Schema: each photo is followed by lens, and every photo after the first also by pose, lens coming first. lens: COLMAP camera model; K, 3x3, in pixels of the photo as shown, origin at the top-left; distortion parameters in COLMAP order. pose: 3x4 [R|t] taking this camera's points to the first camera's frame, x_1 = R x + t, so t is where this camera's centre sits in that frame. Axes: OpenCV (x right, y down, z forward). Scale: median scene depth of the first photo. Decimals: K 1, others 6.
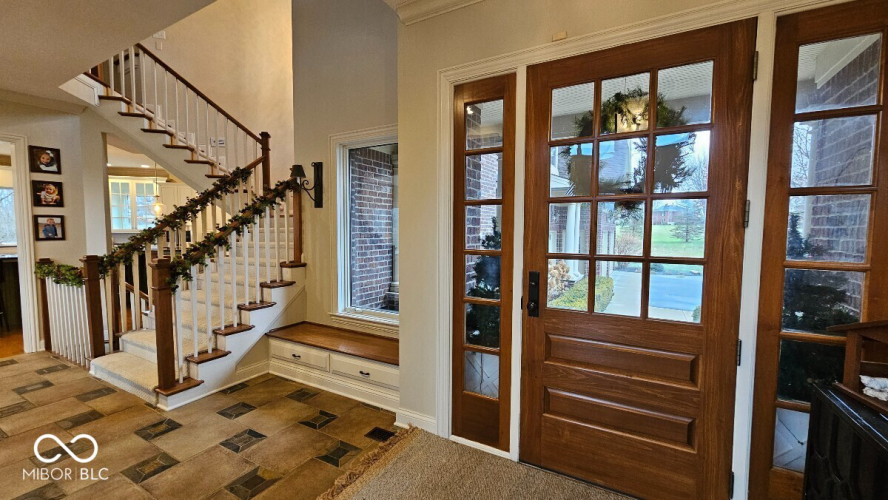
lens RADIAL K [[363.3, 0, 443.9], [0, 363.3, 251.5], [0, 0, 1]] dist [-0.002628, -0.000566]
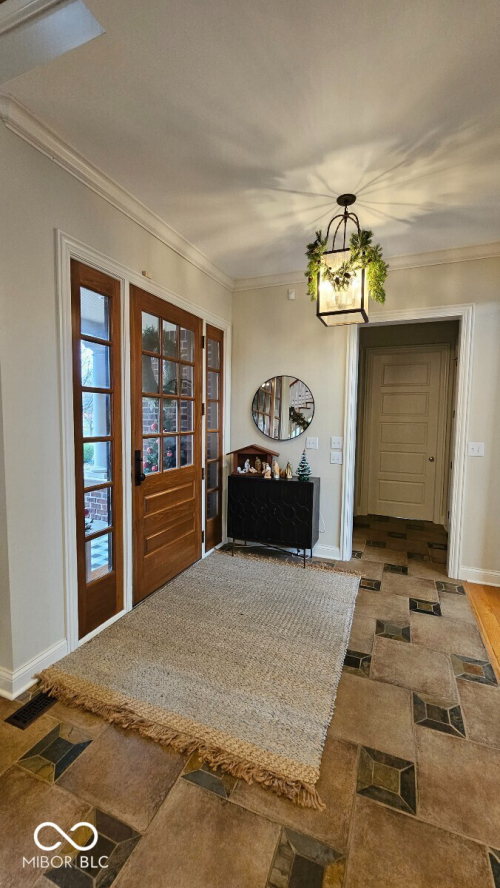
lens RADIAL K [[363.3, 0, 250.5], [0, 363.3, 443.6], [0, 0, 1]] dist [-0.002628, -0.000566]
pose [[-0.124842, -0.082271, 0.988760, -0.543496], [0.048966, 0.994831, 0.088959, -0.031247], [-0.990968, 0.059521, -0.120169, 0.393675]]
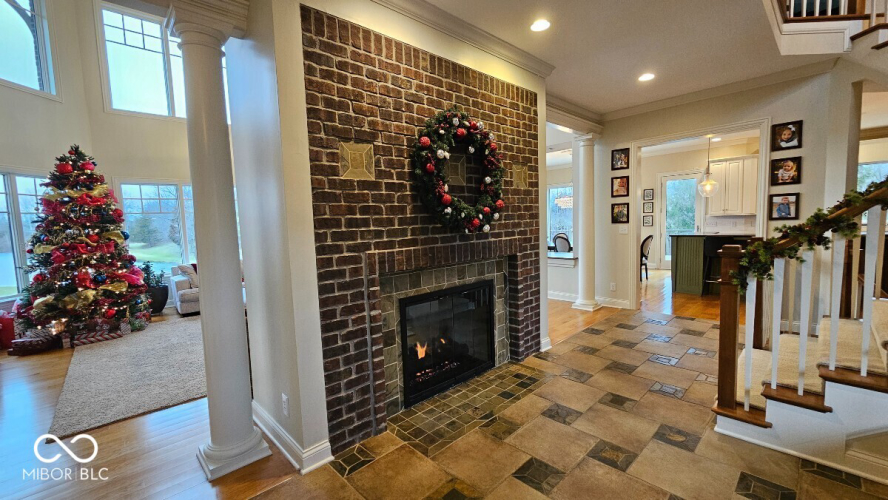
lens RADIAL K [[363.3, 0, 444.3], [0, 363.3, 252.7], [0, 0, 1]] dist [-0.002628, -0.000566]
pose [[-0.291336, 0.089461, -0.952428, 0.109096], [-0.028669, 0.994354, 0.102168, -0.017658], [0.956191, 0.057070, -0.287127, 0.436110]]
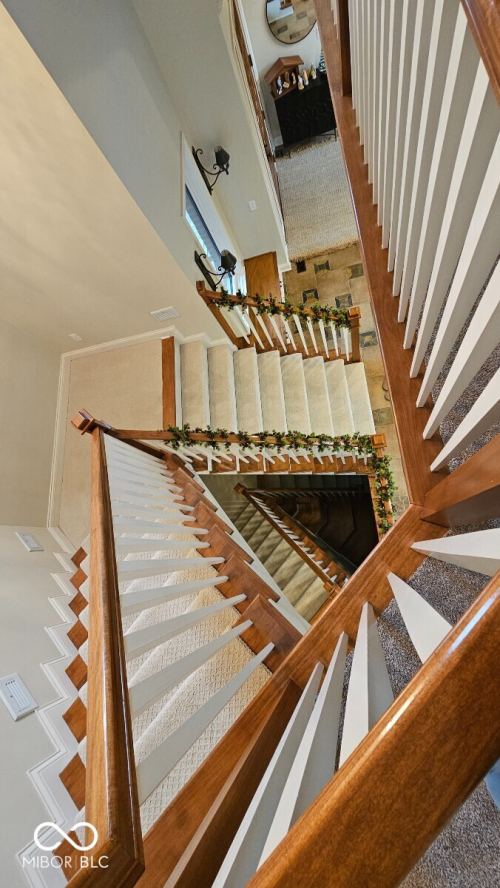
lens RADIAL K [[363.3, 0, 249.1], [0, 363.3, 446.5], [0, 0, 1]] dist [-0.002628, -0.000566]
pose [[-0.527281, -0.760520, 0.378926, -0.999102], [0.348982, 0.212771, 0.912655, -0.811780], [-0.774717, 0.613464, 0.153218, 0.961517]]
